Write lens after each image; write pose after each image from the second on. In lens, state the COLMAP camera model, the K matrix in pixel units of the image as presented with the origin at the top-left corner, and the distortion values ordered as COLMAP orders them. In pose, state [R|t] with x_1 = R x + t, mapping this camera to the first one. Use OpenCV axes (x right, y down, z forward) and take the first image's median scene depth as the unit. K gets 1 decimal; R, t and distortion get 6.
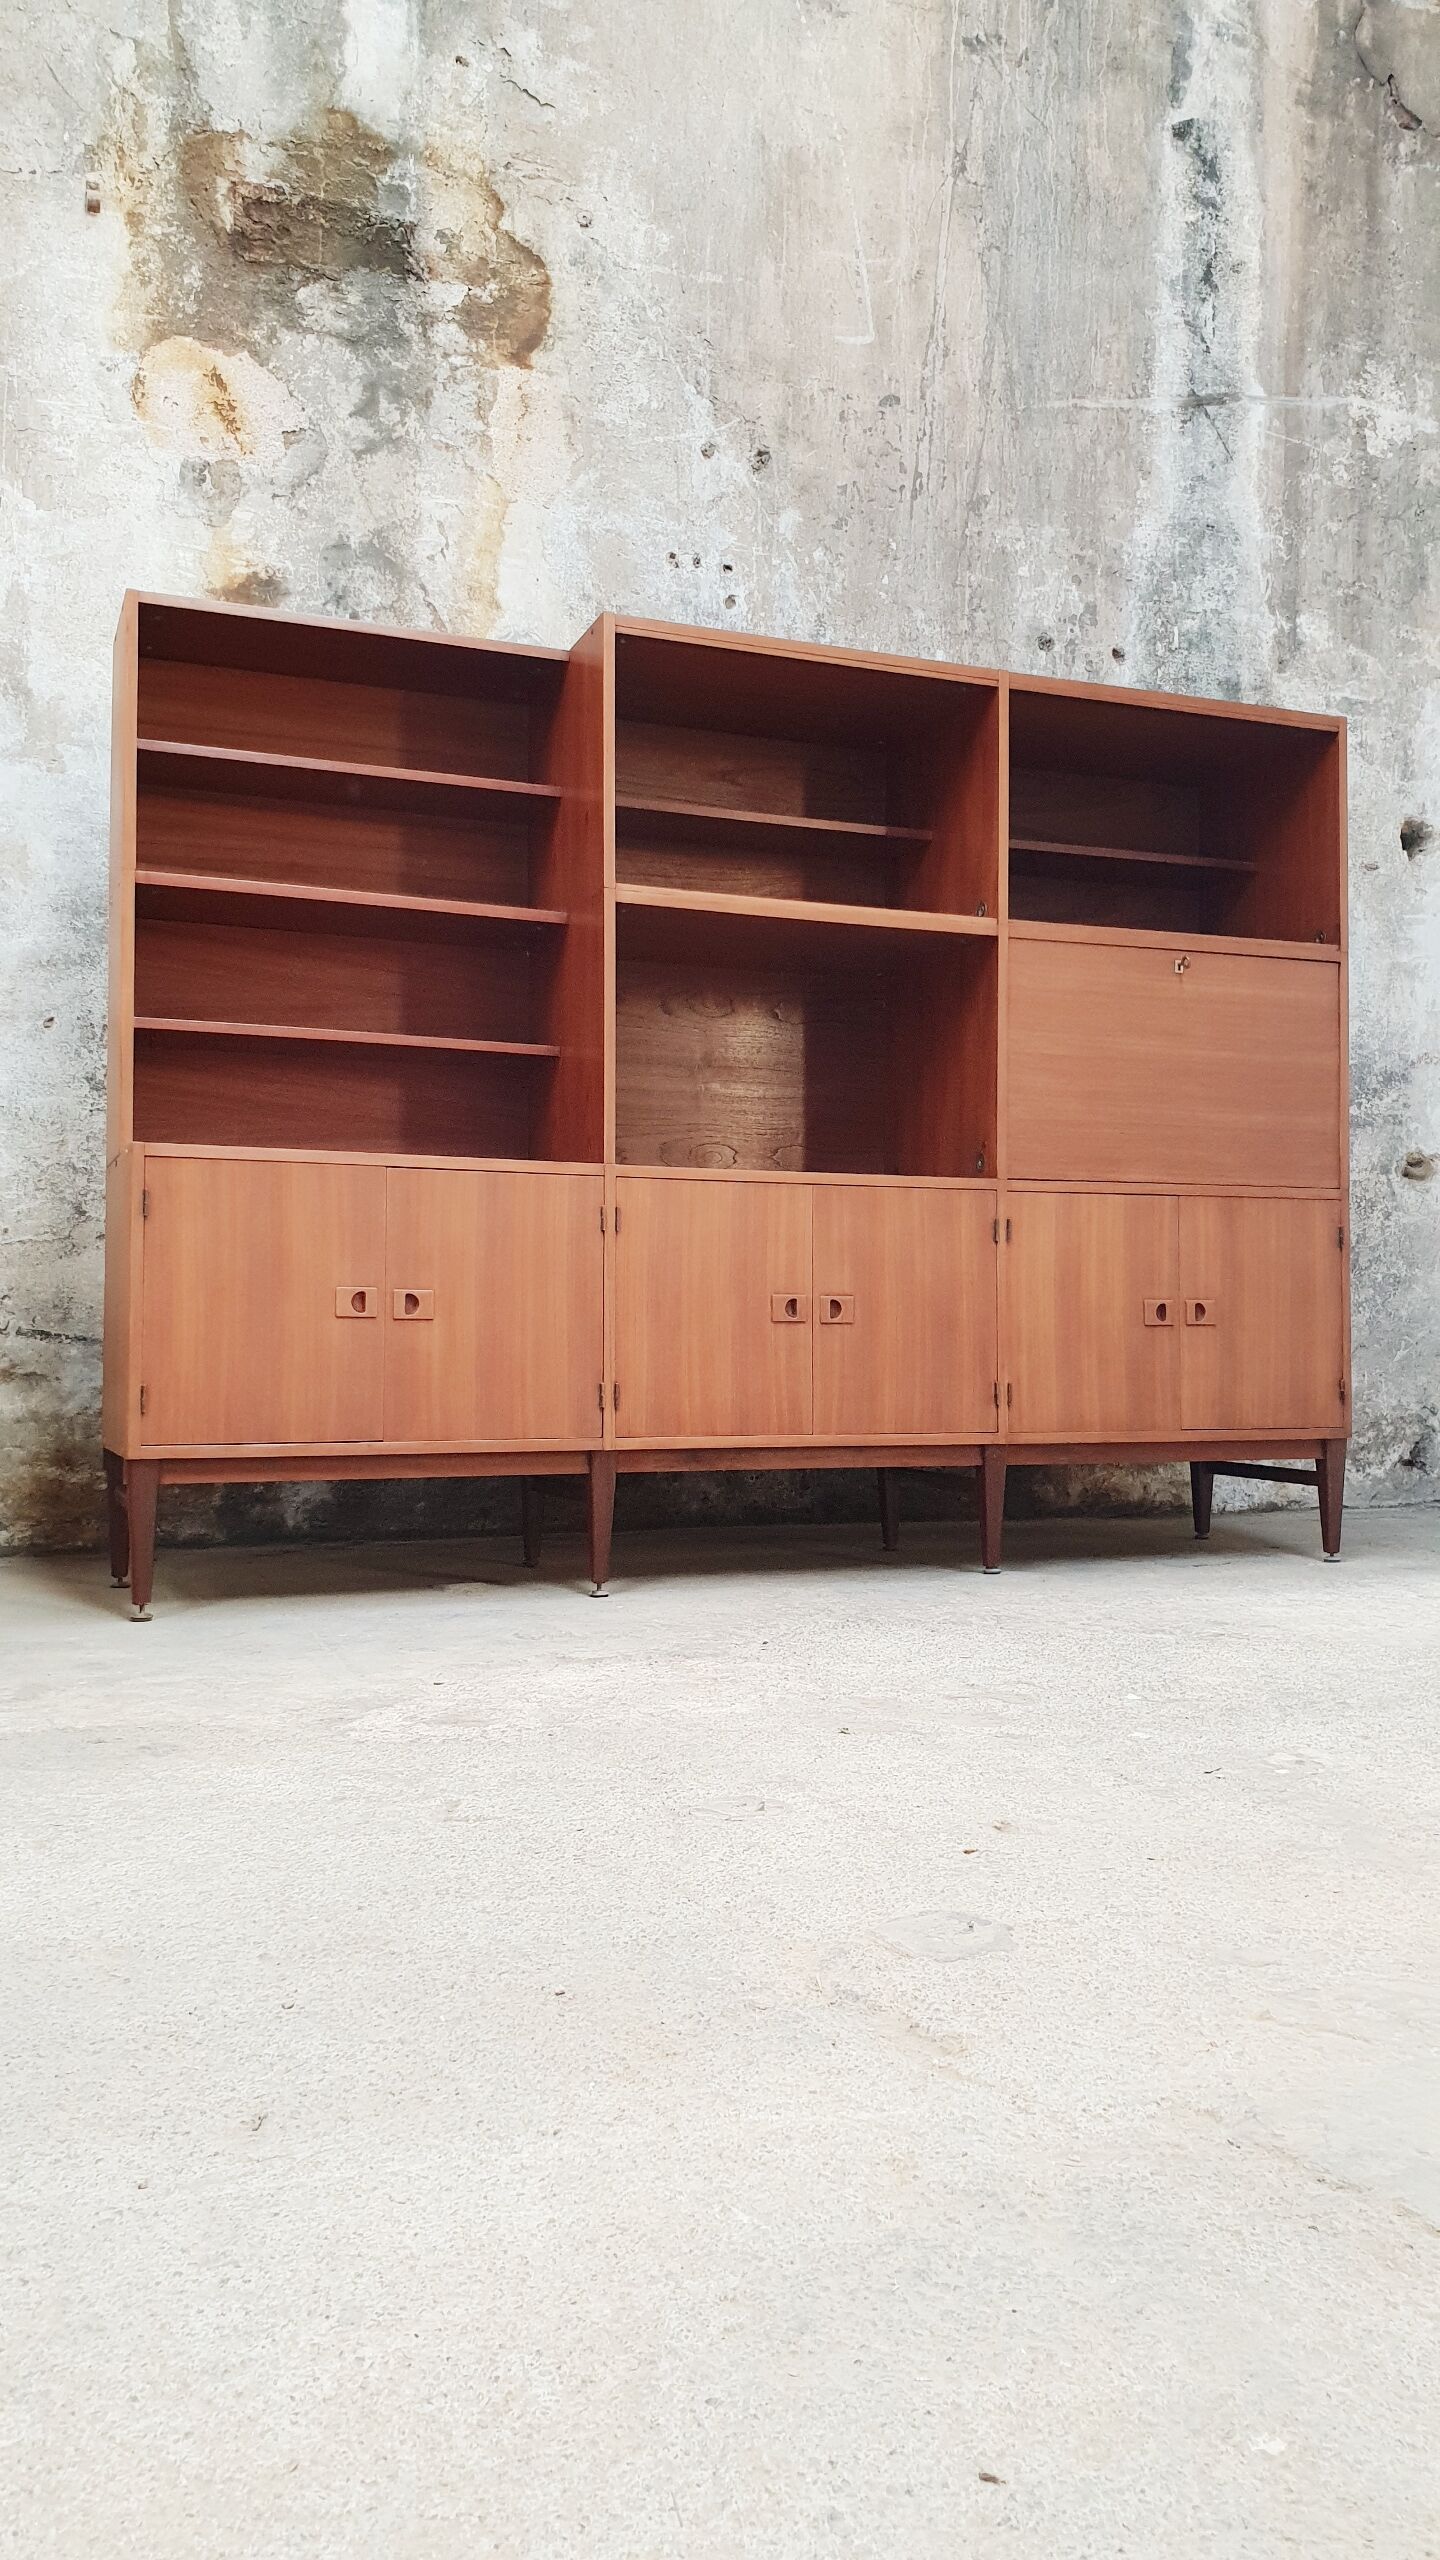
lens RADIAL K [[2037.4, 0, 751.7], [0, 2037.4, 1284.4], [0, 0, 1]] dist [-0.004139, 0.057014]
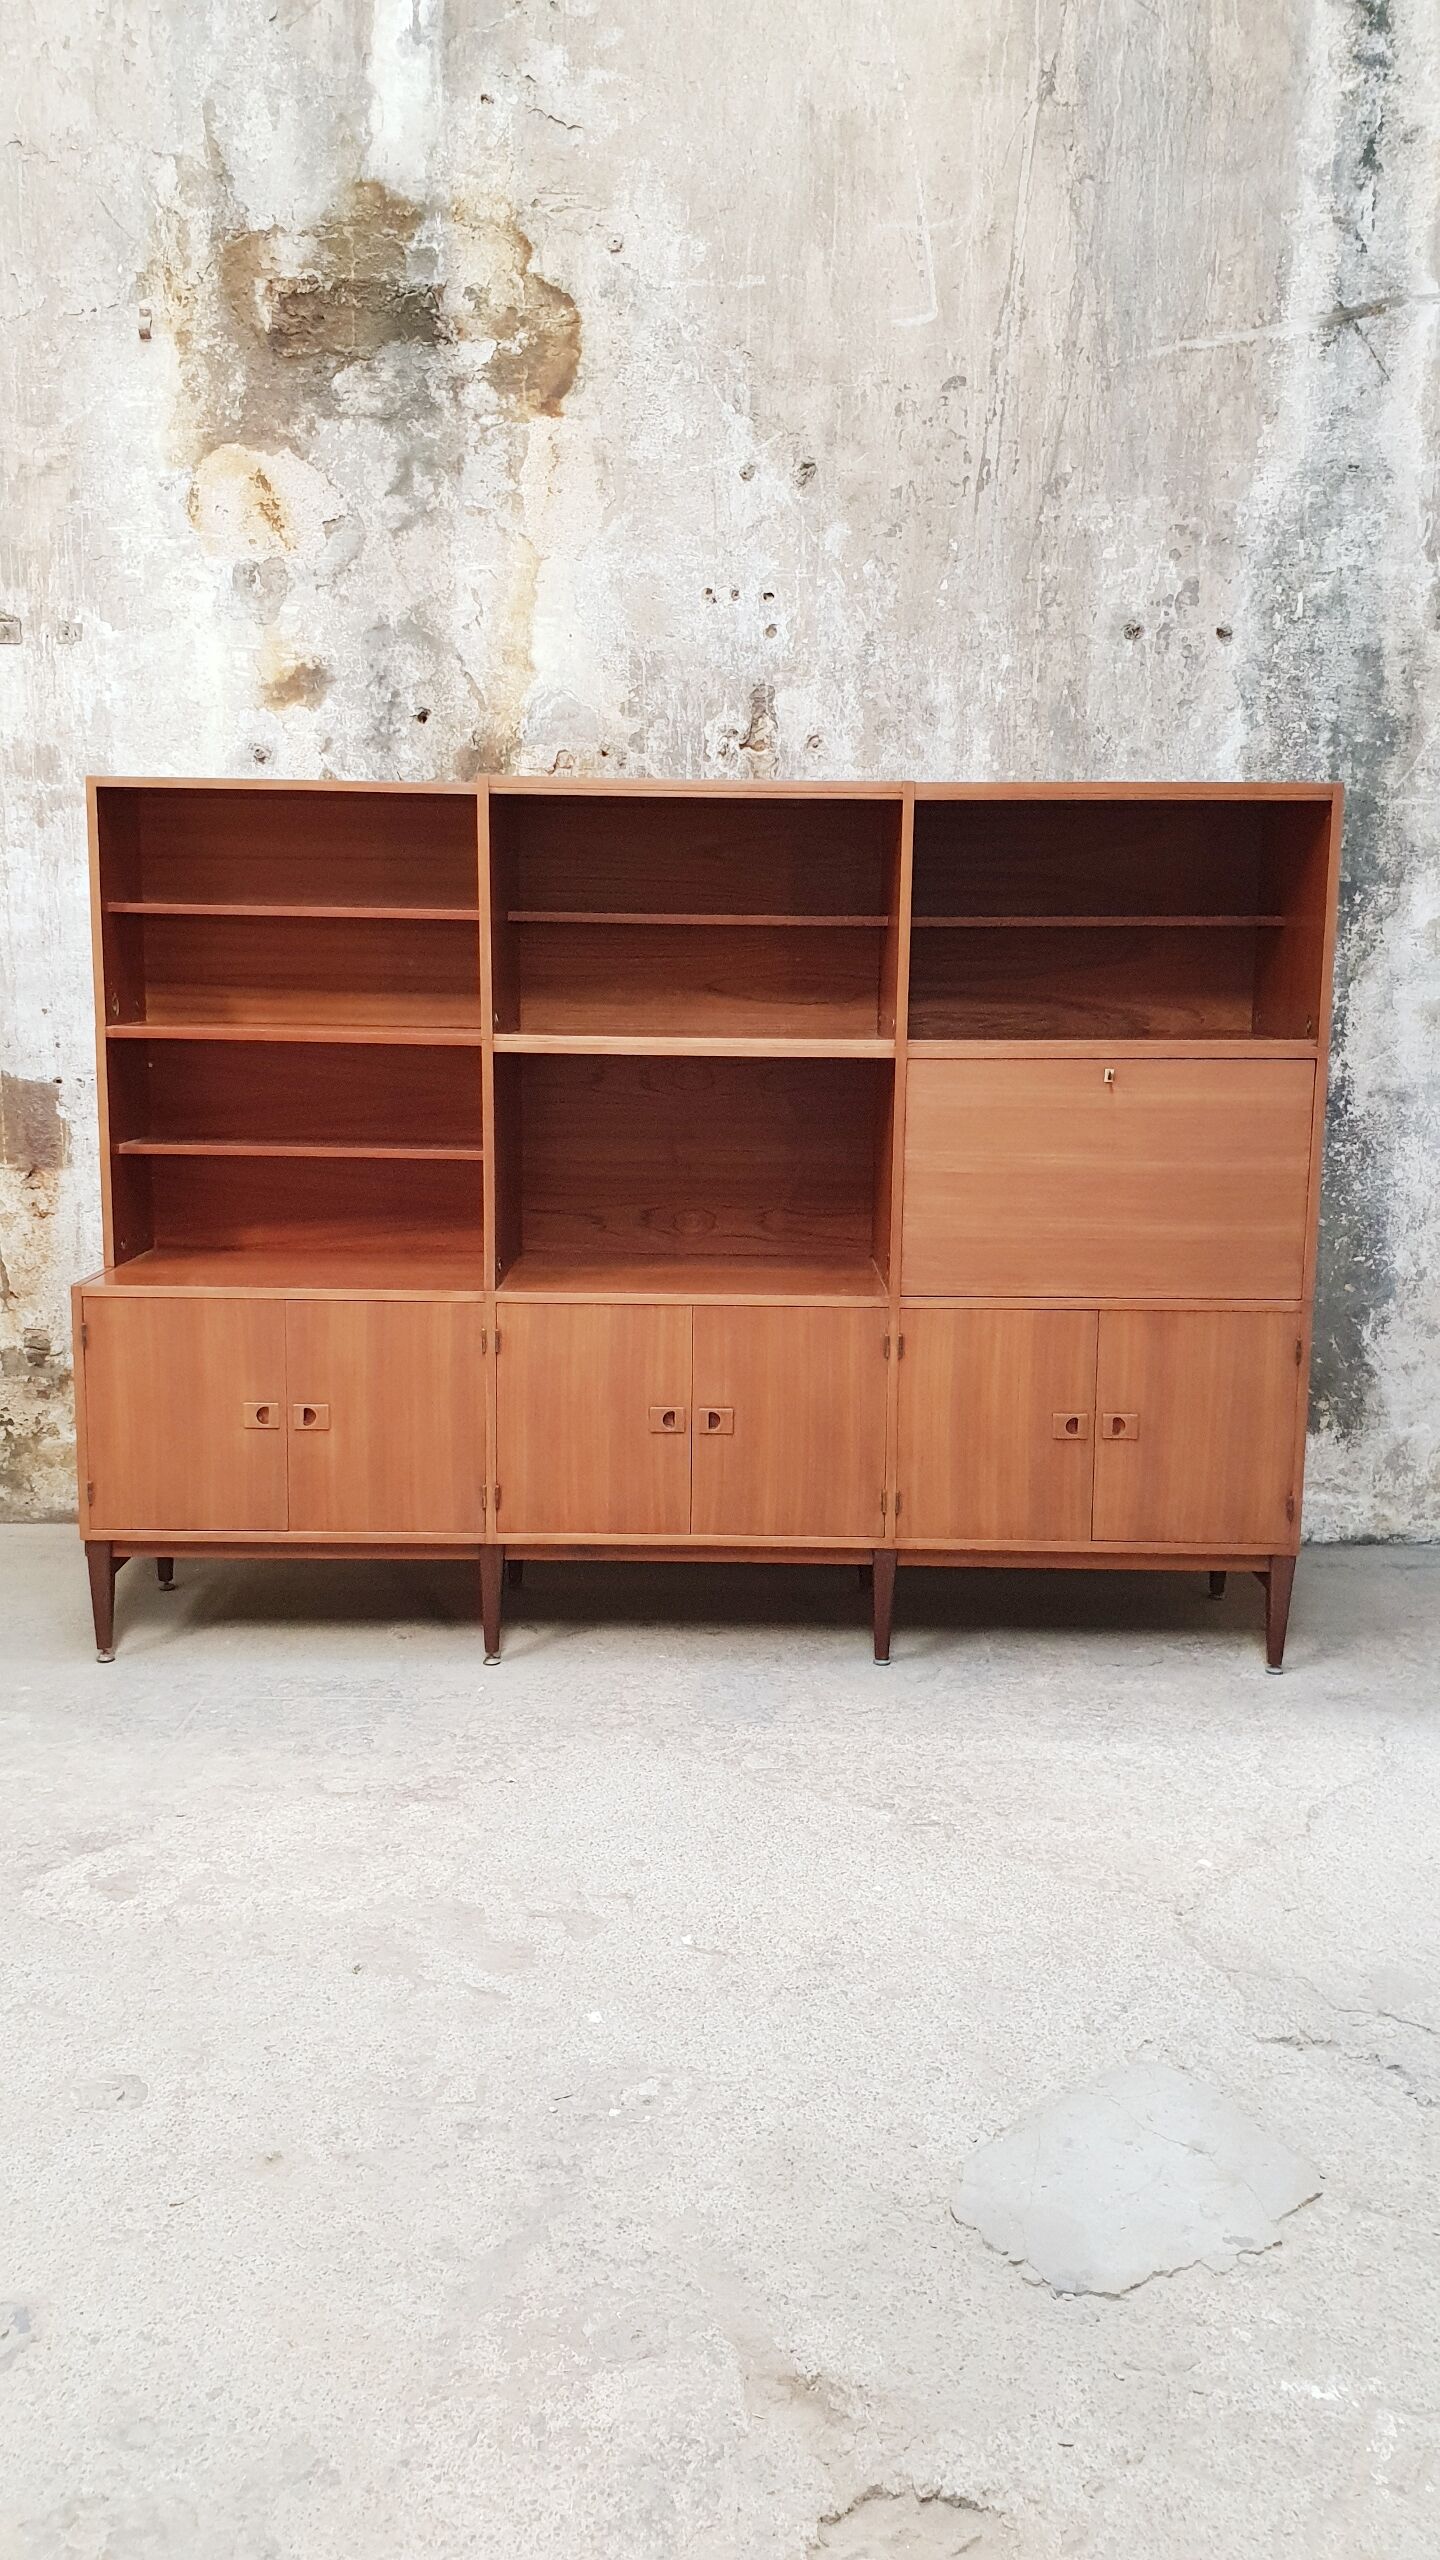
lens RADIAL K [[2039.1, 0, 732.3], [0, 2039.1, 1277.6], [0, 0, 1]] dist [0.021215, -0.006229]
pose [[0.926269, 0.070808, -0.370152, 0.379302], [0.002081, 0.981214, 0.192910, -0.230821], [0.376858, -0.179457, 0.908721, 0.040852]]
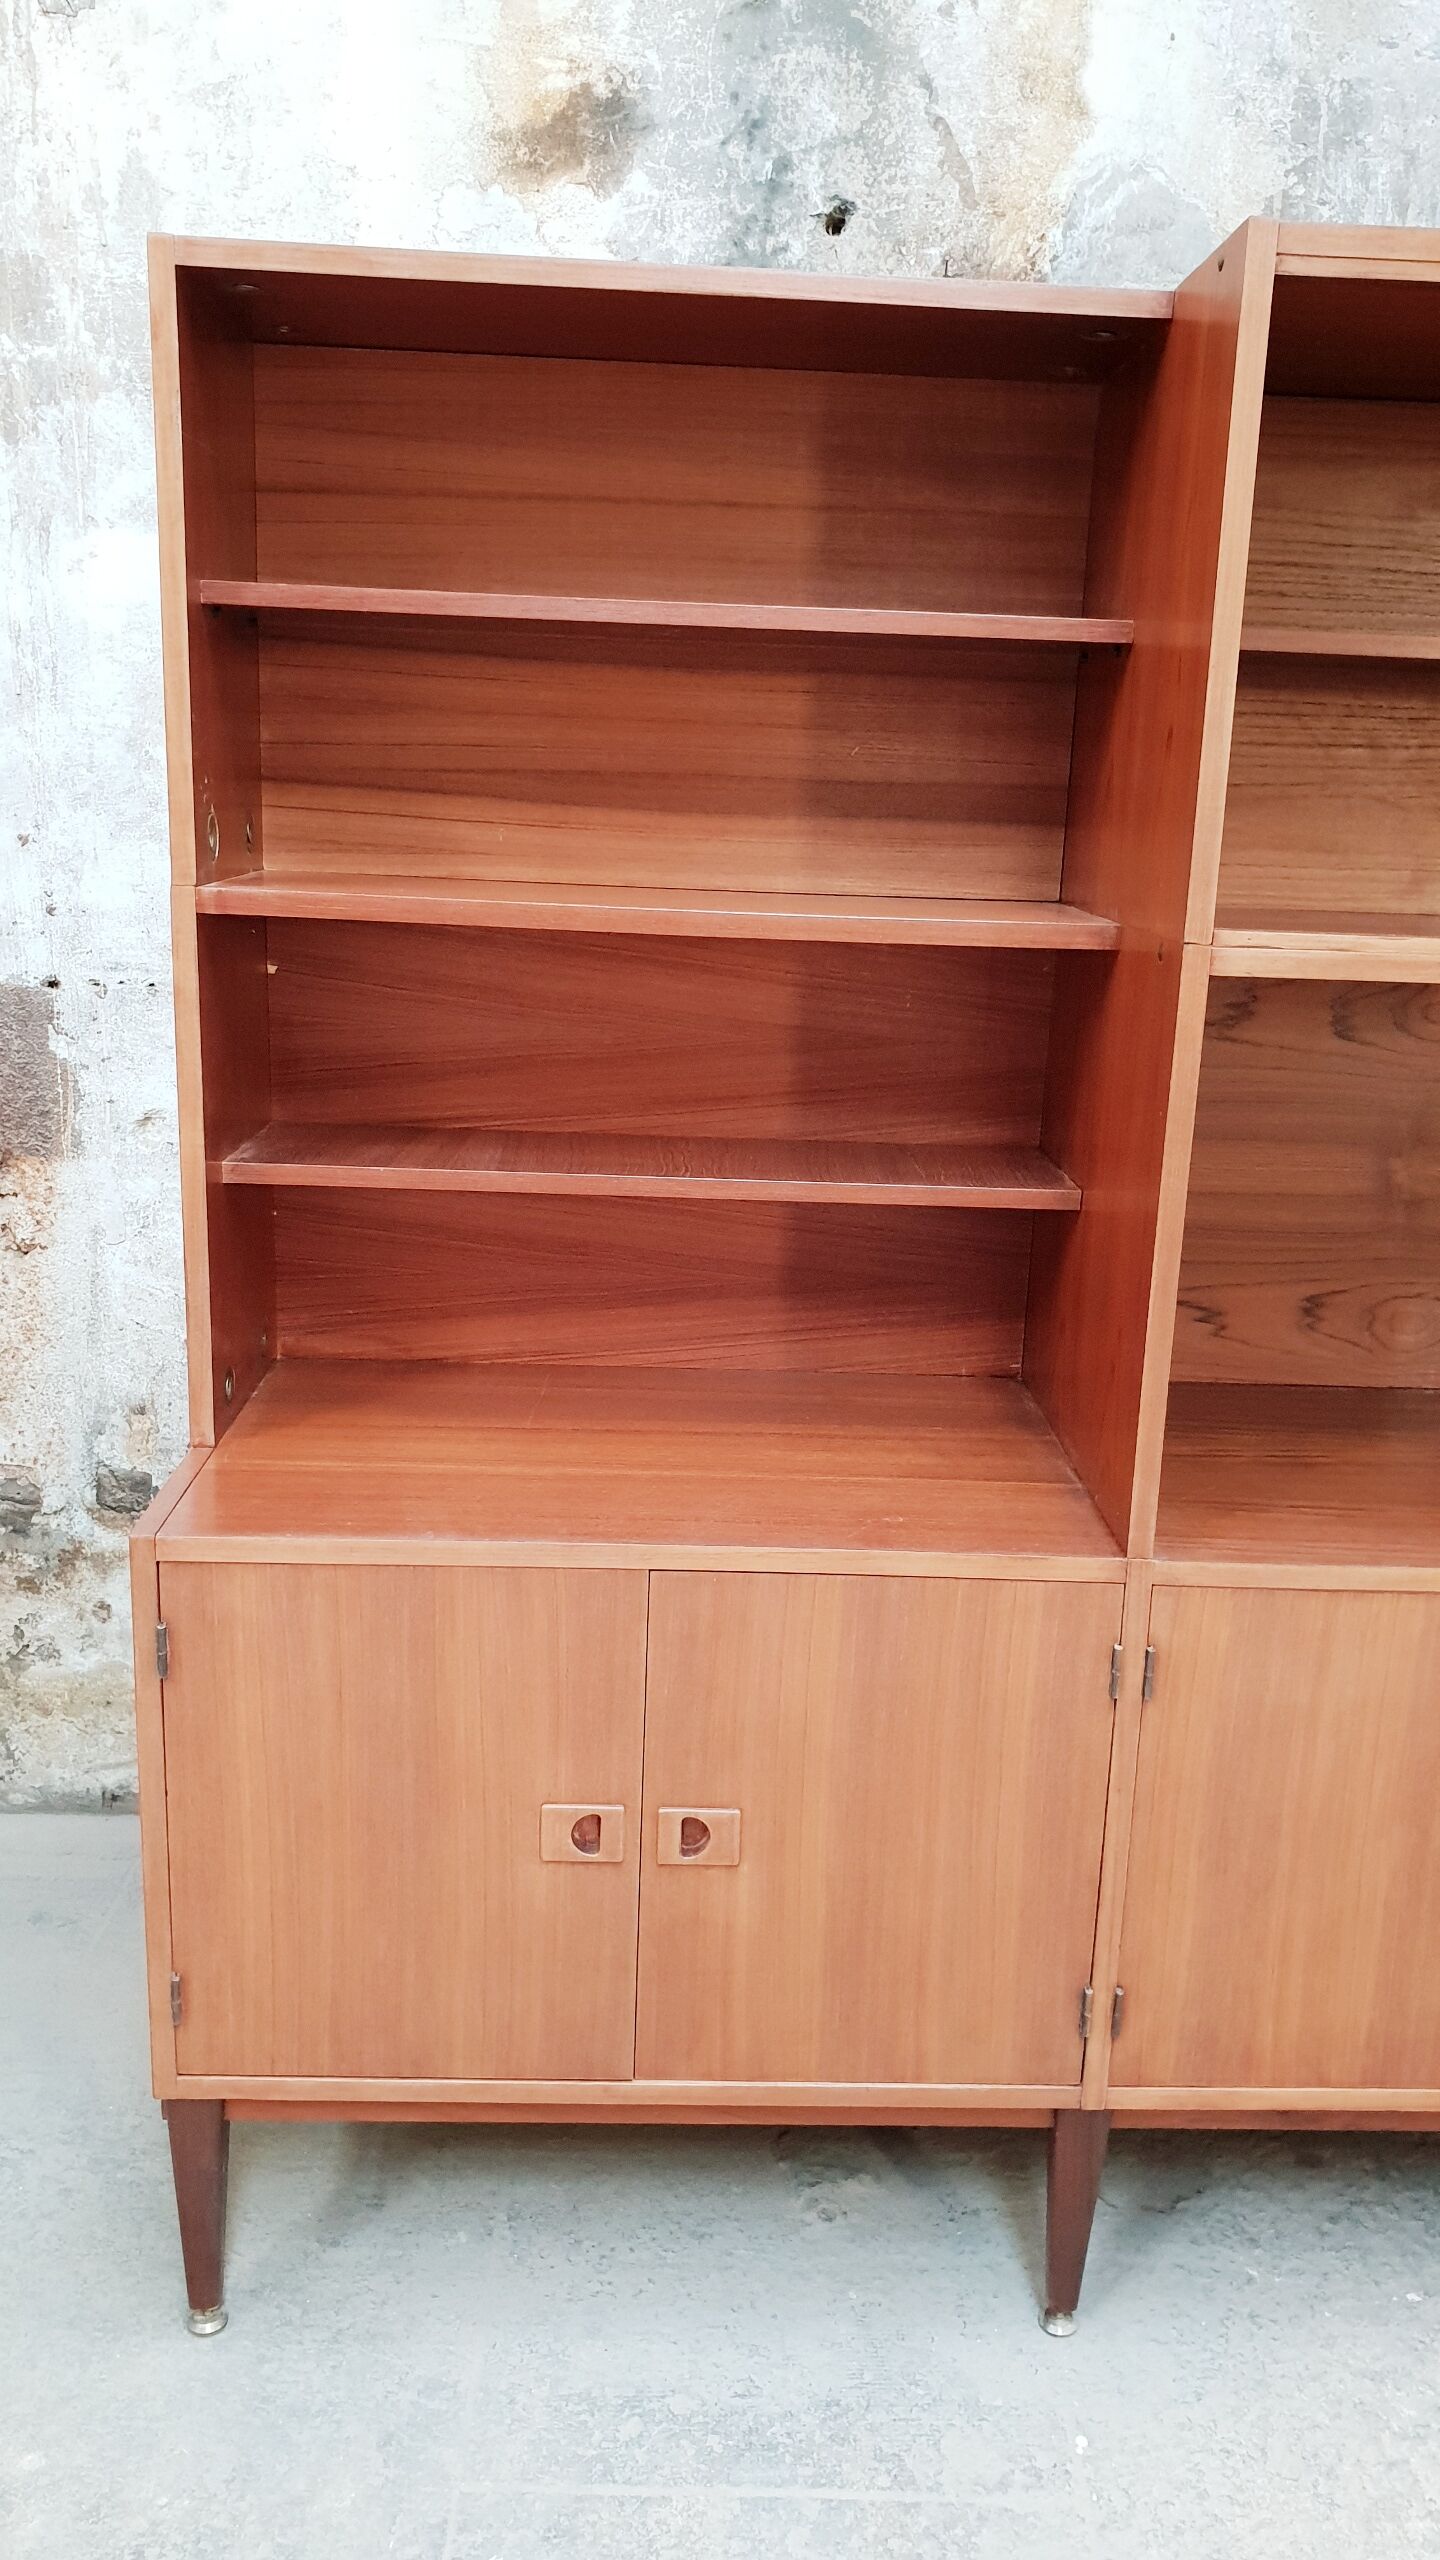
lens RADIAL K [[2004.2, 0, 760.6], [0, 2004.2, 1299.2], [0, 0, 1]] dist [-0.003677, 0.030068]
pose [[0.939637, 0.117697, -0.321295, -0.011031], [-0.024363, 0.959611, 0.280275, -0.197149], [0.341306, -0.255529, 0.904553, 0.480606]]
